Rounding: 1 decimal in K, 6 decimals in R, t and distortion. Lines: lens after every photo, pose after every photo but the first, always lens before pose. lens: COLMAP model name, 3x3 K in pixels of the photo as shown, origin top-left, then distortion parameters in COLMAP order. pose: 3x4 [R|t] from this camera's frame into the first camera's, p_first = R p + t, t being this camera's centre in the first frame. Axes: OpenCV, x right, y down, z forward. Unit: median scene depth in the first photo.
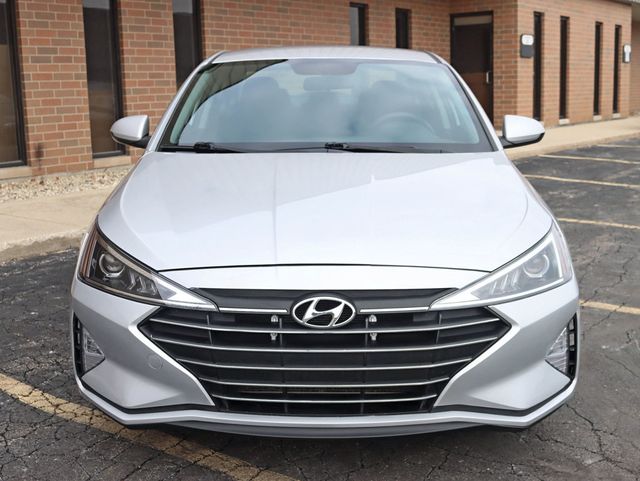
lens RADIAL K [[794.8, 0, 322.8], [0, 794.8, 244.5], [0, 0, 1]] dist [-0.088067, 0.000000]
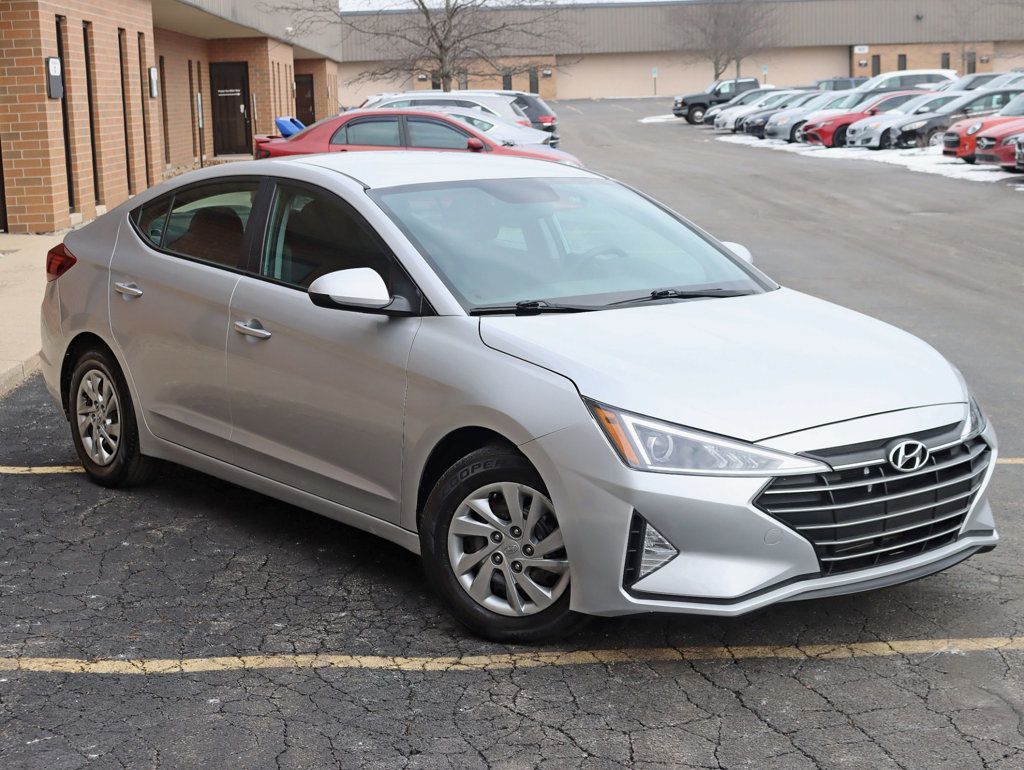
lens RADIAL K [[1543.6, 0, 505.1], [0, 1543.6, 381.0], [0, 0, 1]] dist [-0.027209, 0.000000]
pose [[0.791090, -0.101064, 0.603293, -1.557039], [0.123472, 0.992339, 0.004330, -0.083228], [-0.599109, 0.071064, 0.797508, -0.292272]]
